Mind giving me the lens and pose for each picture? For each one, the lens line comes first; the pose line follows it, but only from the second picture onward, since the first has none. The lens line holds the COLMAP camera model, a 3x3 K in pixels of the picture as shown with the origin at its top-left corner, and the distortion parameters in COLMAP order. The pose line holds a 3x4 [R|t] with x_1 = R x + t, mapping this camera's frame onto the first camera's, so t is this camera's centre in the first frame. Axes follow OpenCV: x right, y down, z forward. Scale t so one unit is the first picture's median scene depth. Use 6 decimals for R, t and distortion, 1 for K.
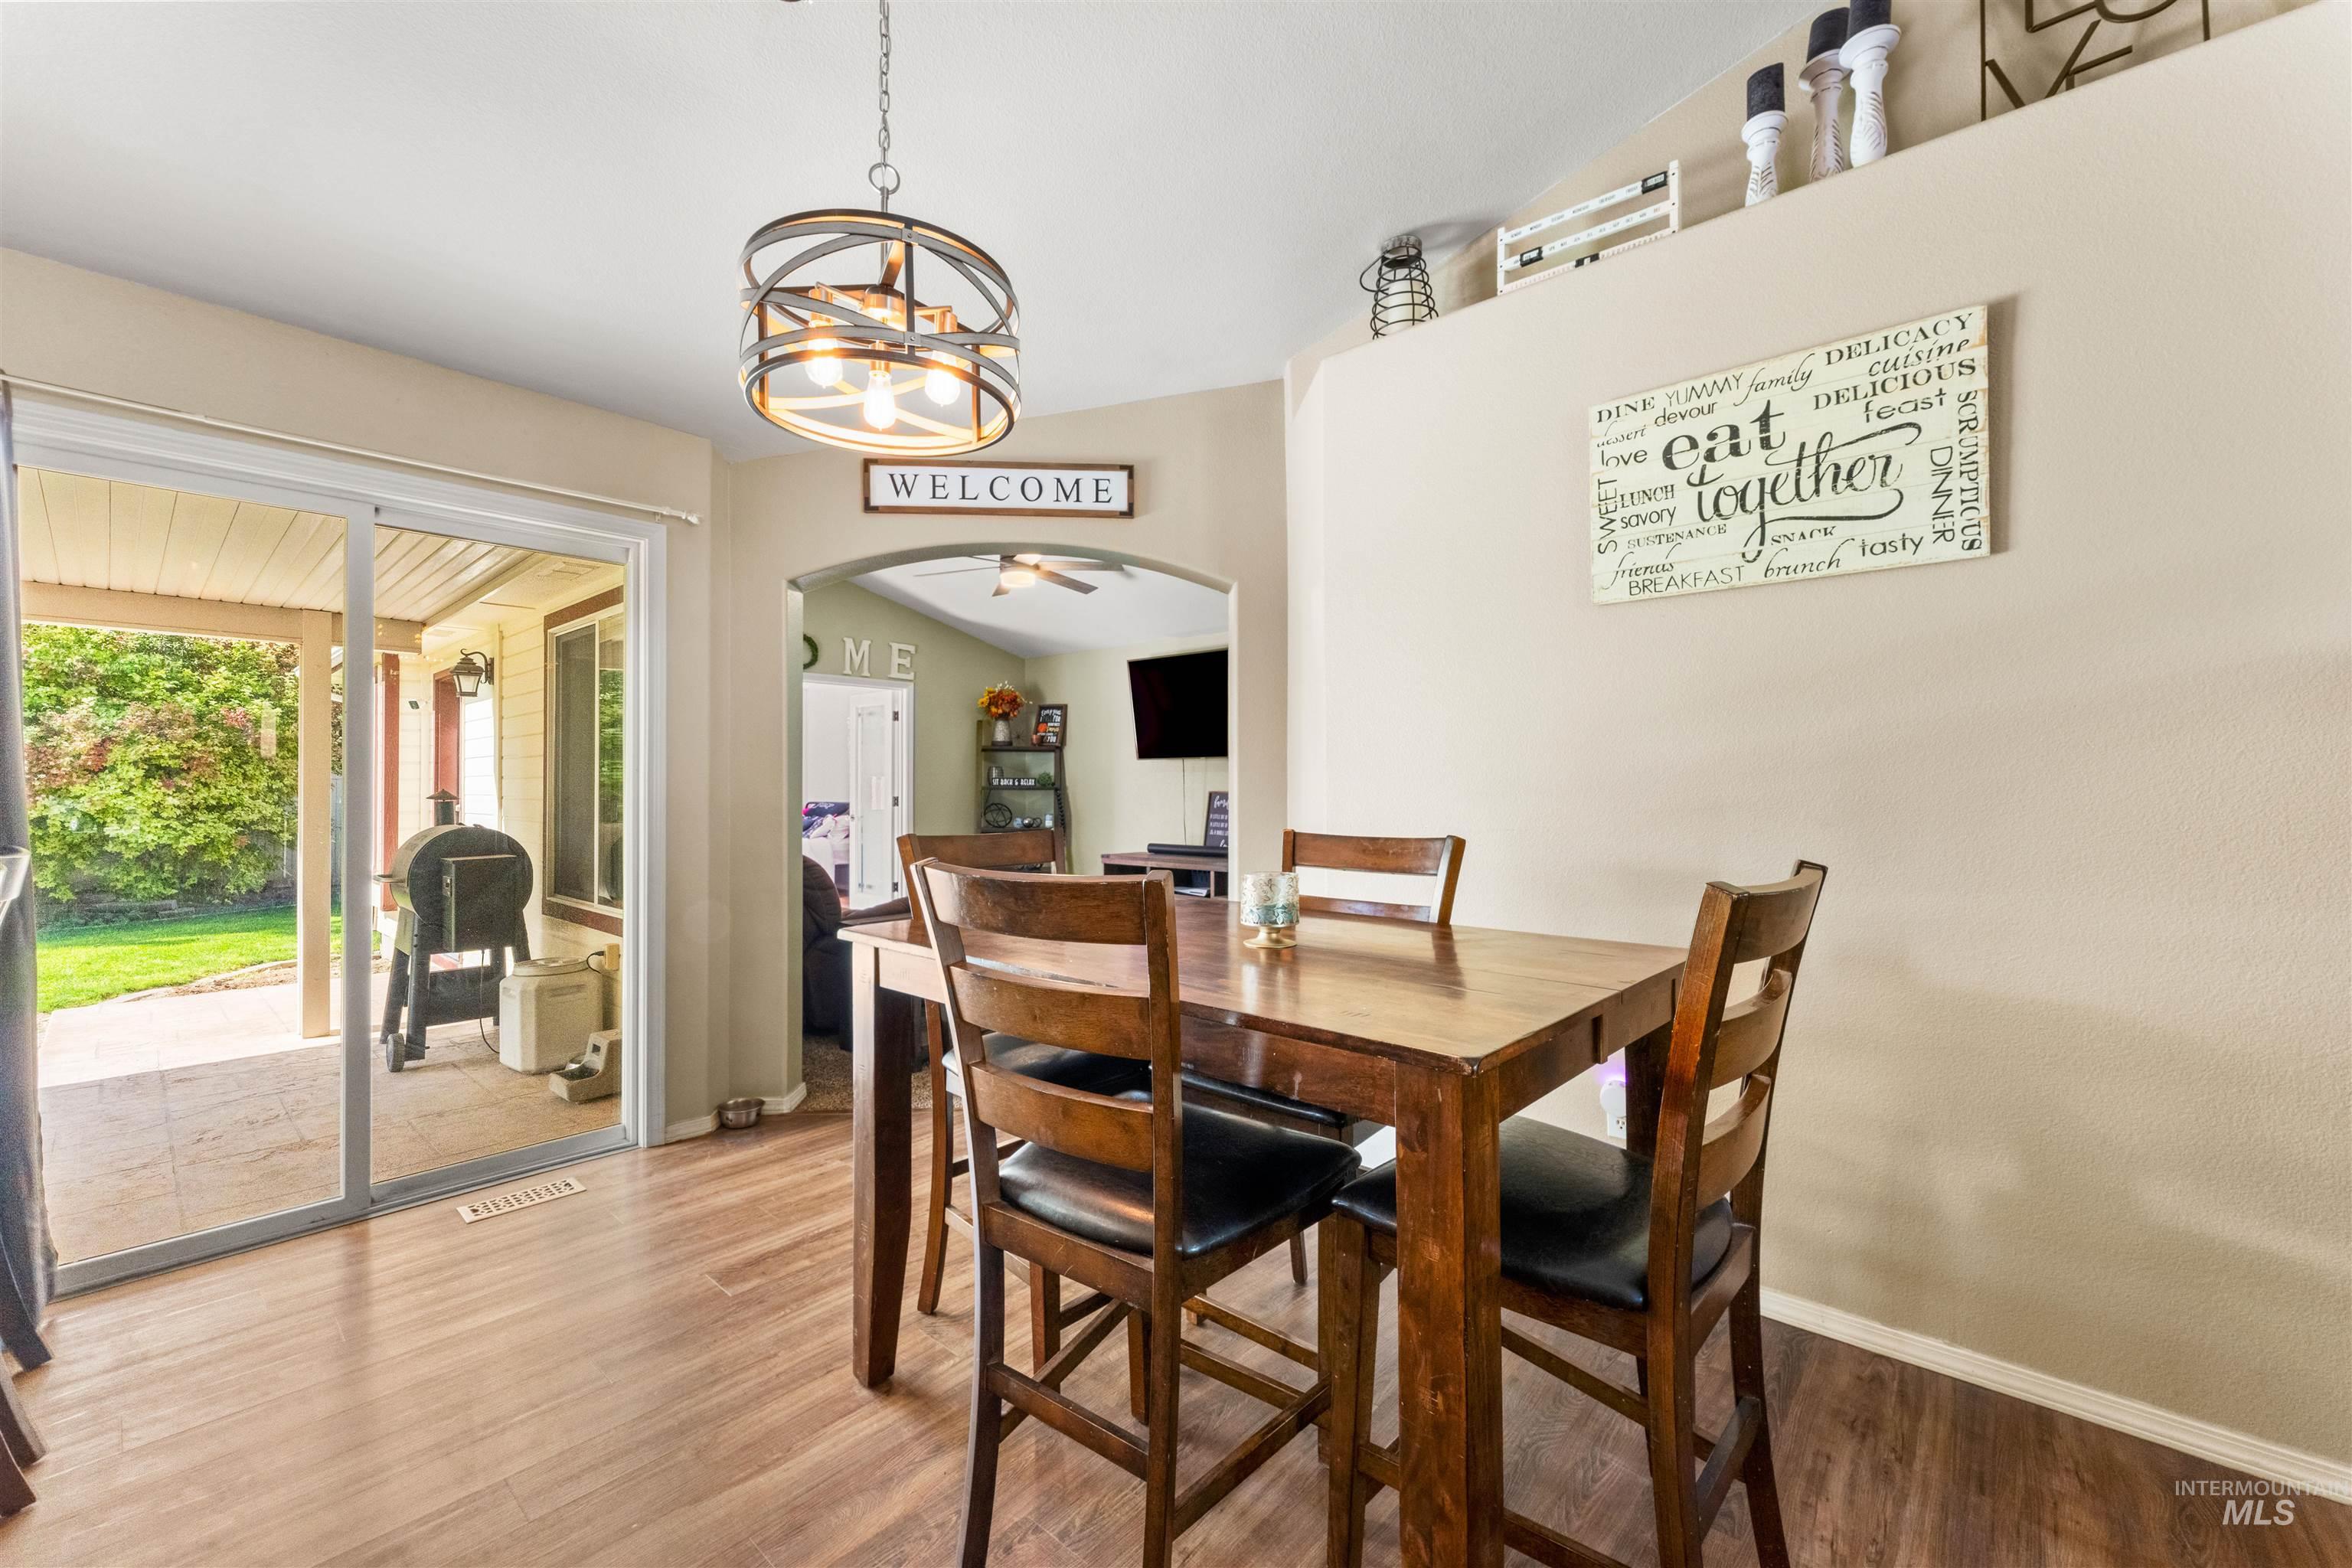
lens RADIAL K [[938.1, 0, 1173.9], [0, 938.1, 777.9], [0, 0, 1]] dist [0.003404, -0.000617]
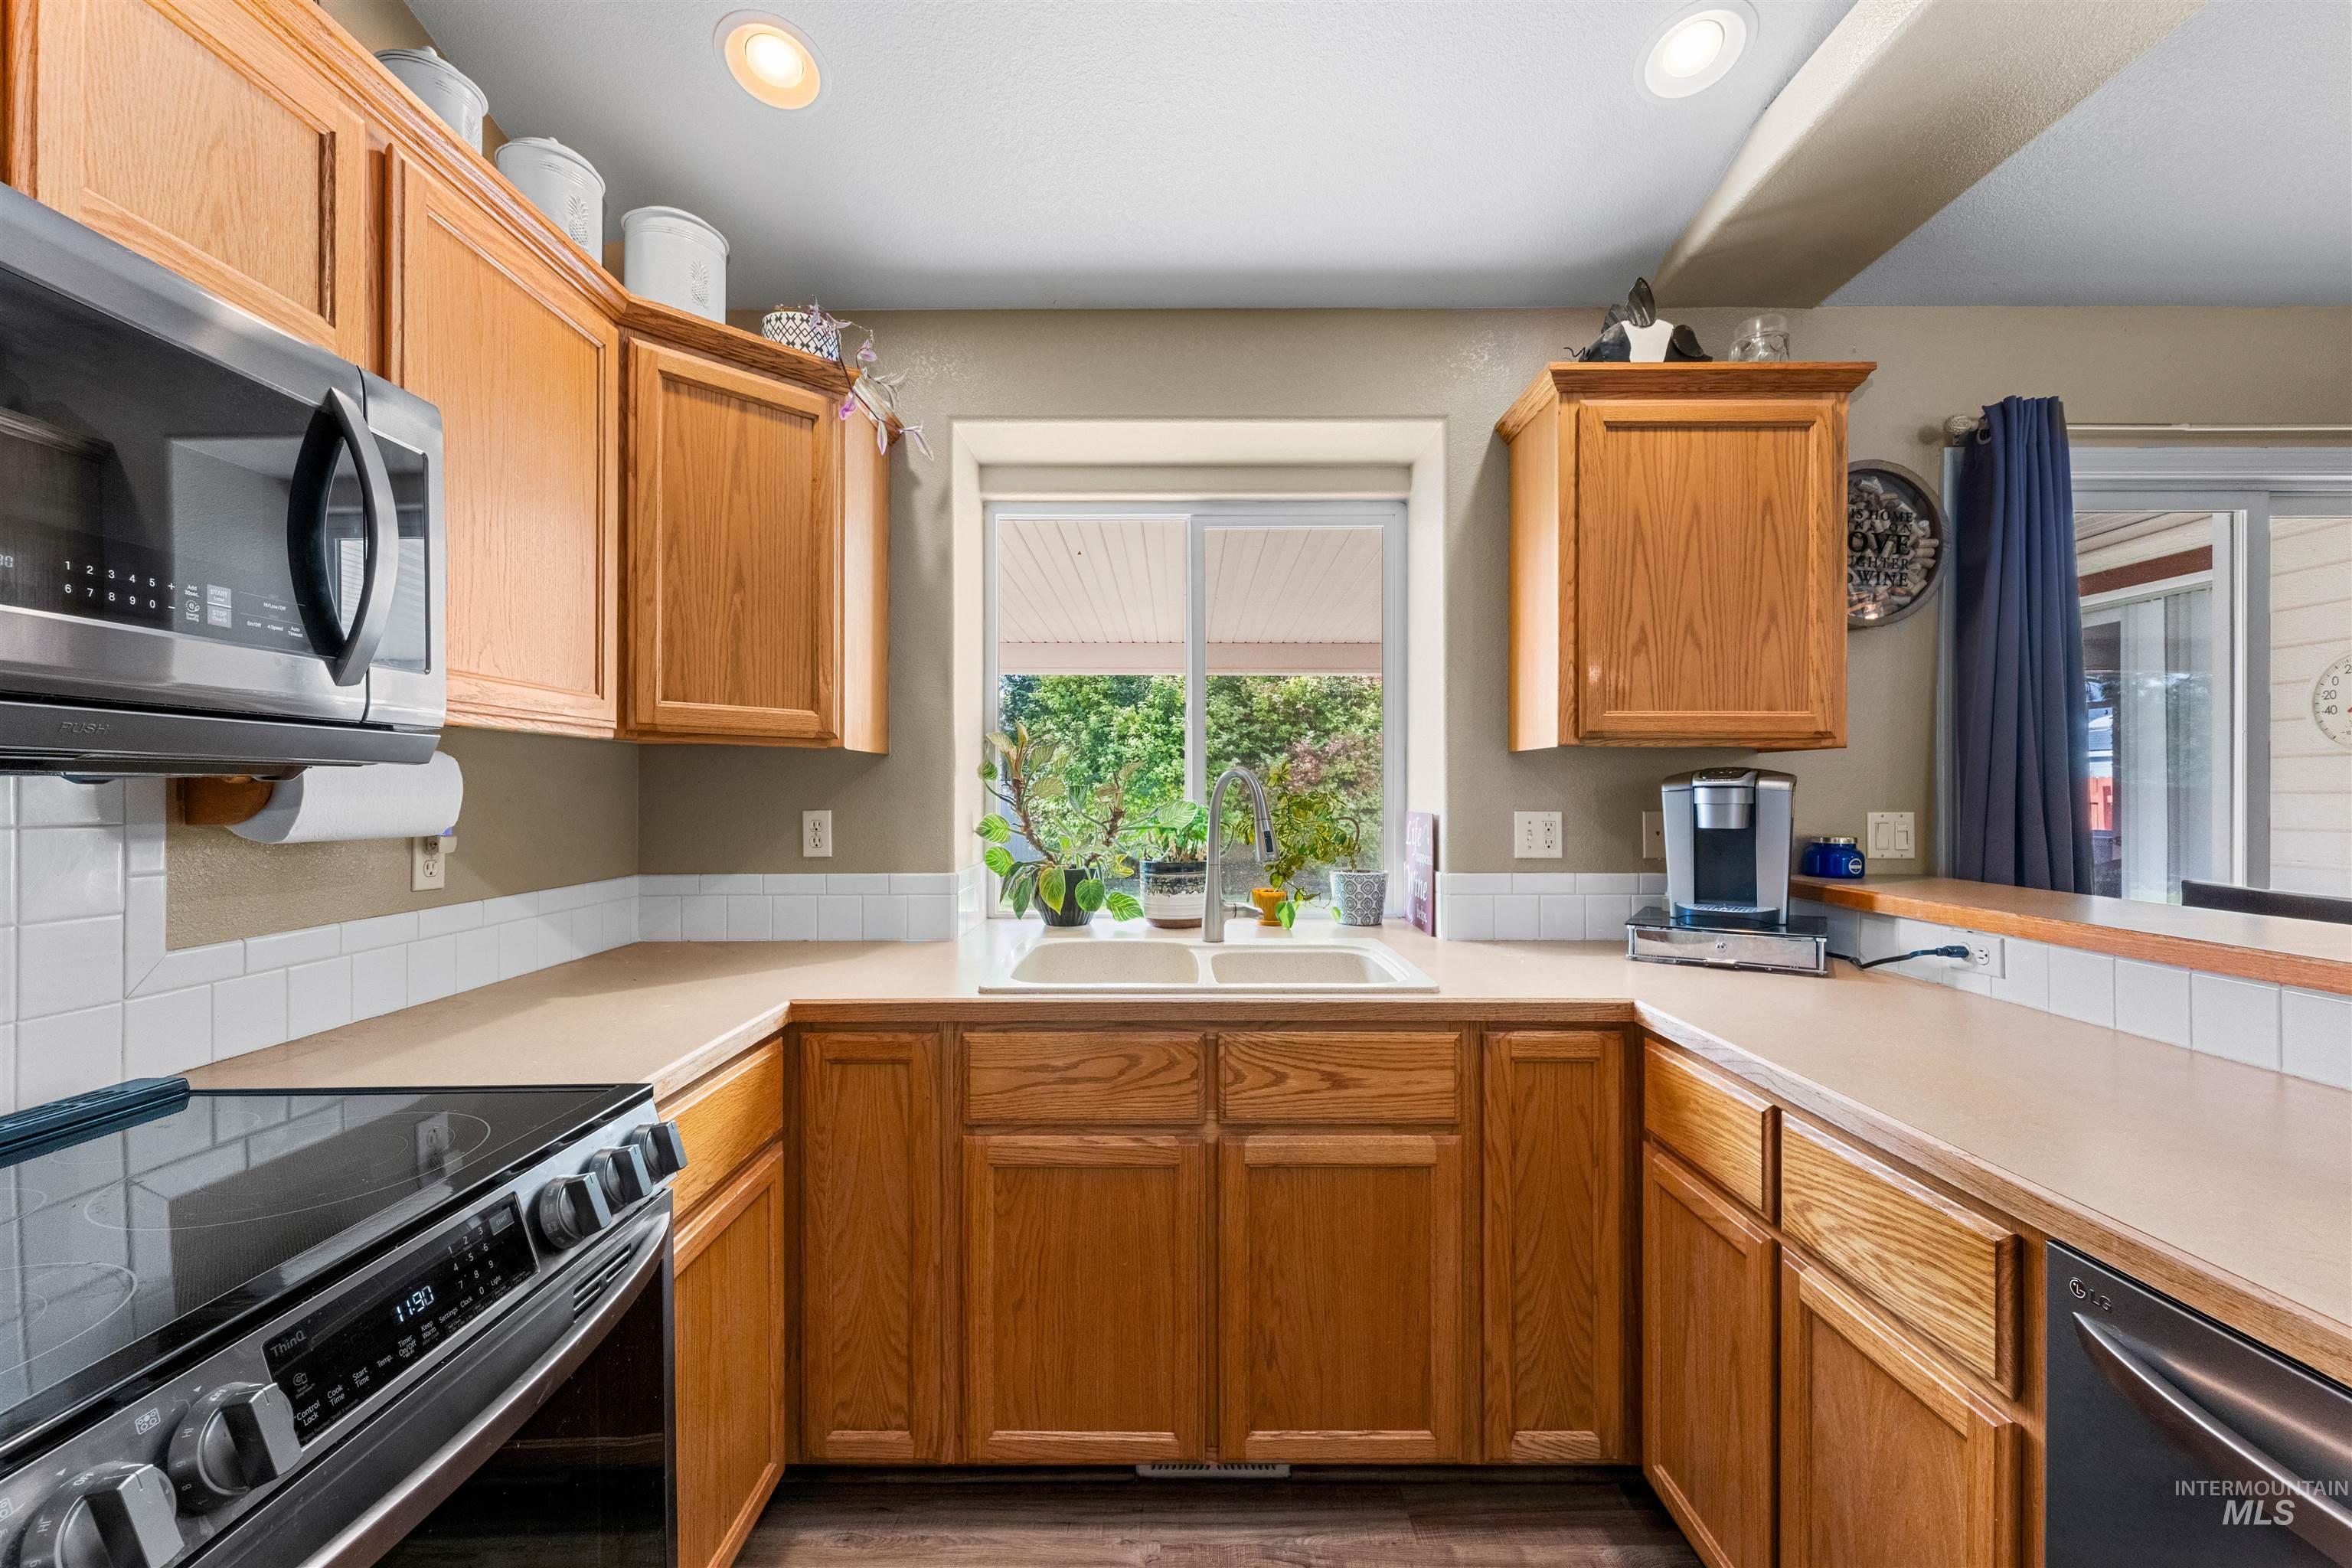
lens RADIAL K [[951.9, 0, 1174.1], [0, 951.9, 790.9], [0, 0, 1]] dist [0.002024, -0.000615]
pose [[0.661055, 0.000517, -0.750337, -0.510608], [0.005872, 0.999966, 0.005862, -0.014854], [0.750314, -0.008281, 0.661030, -0.204620]]
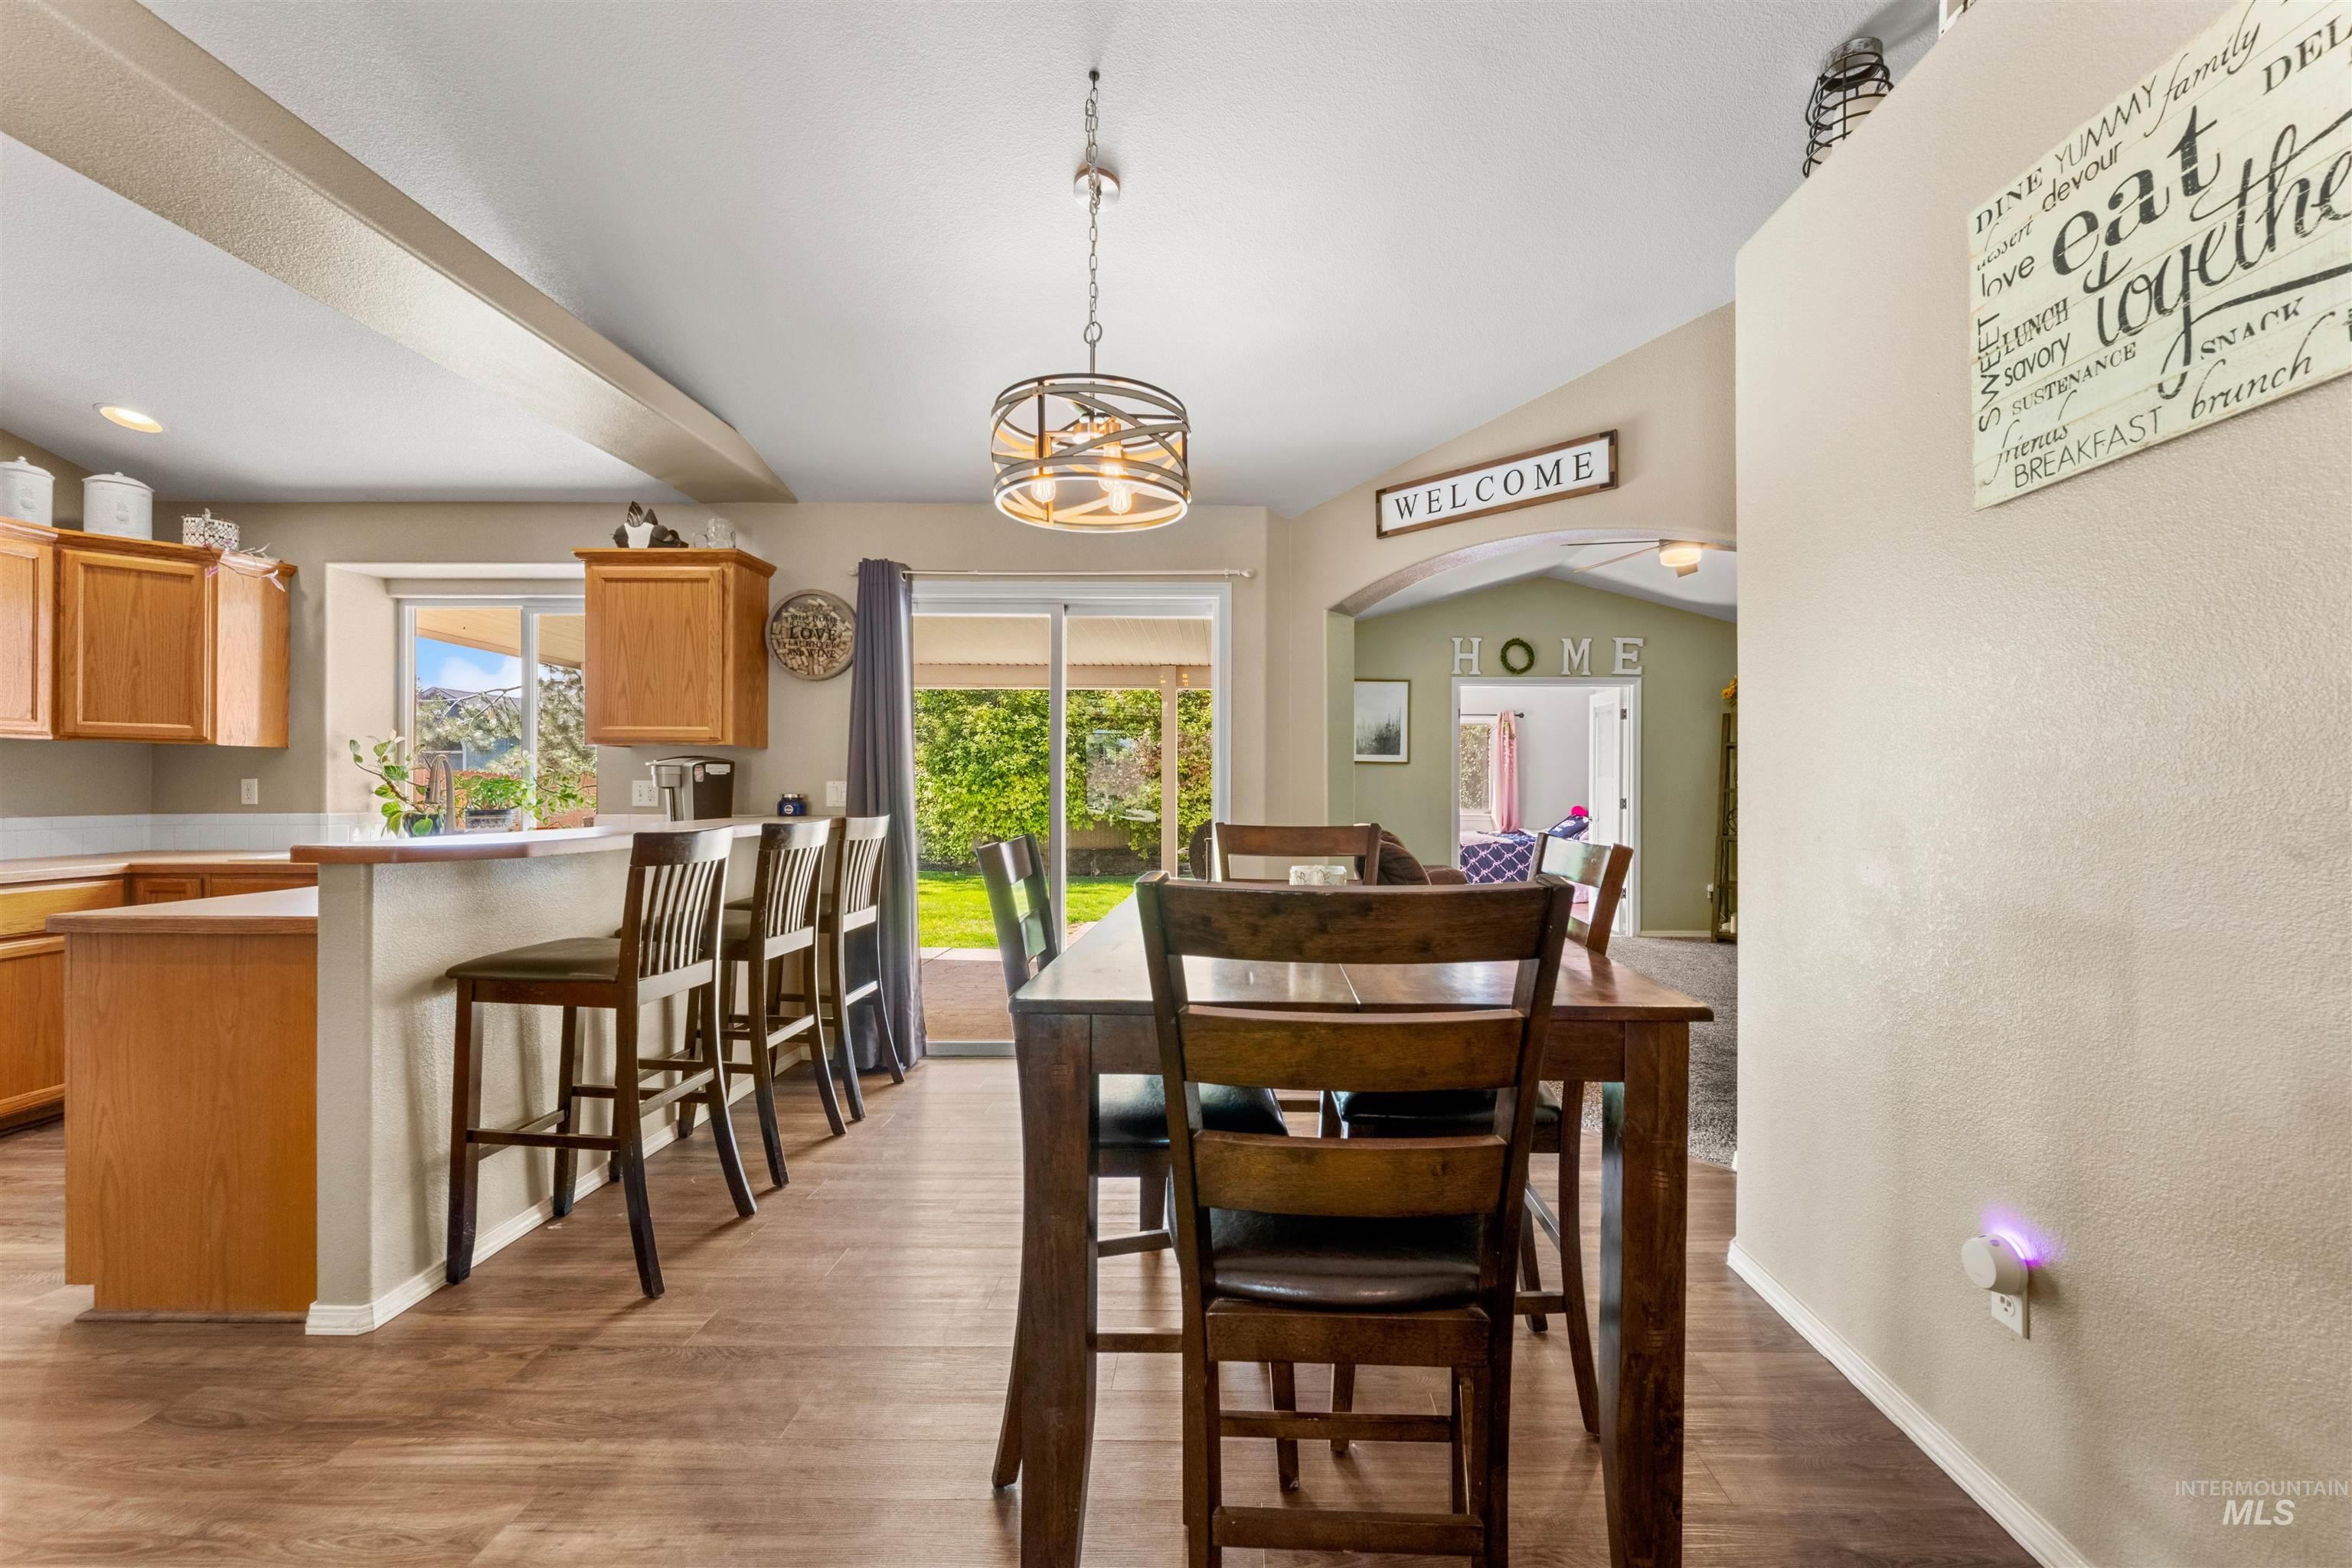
lens RADIAL K [[975.1, 0, 1231.4], [0, 975.1, 788.1], [0, 0, 1]] dist [-0.002839, 0.000086]
pose [[0.662905, 0.003565, -0.748695, 0.327177], [0.002603, 0.999972, 0.007066, 0.002711], [0.748699, -0.006633, 0.662877, 0.080396]]
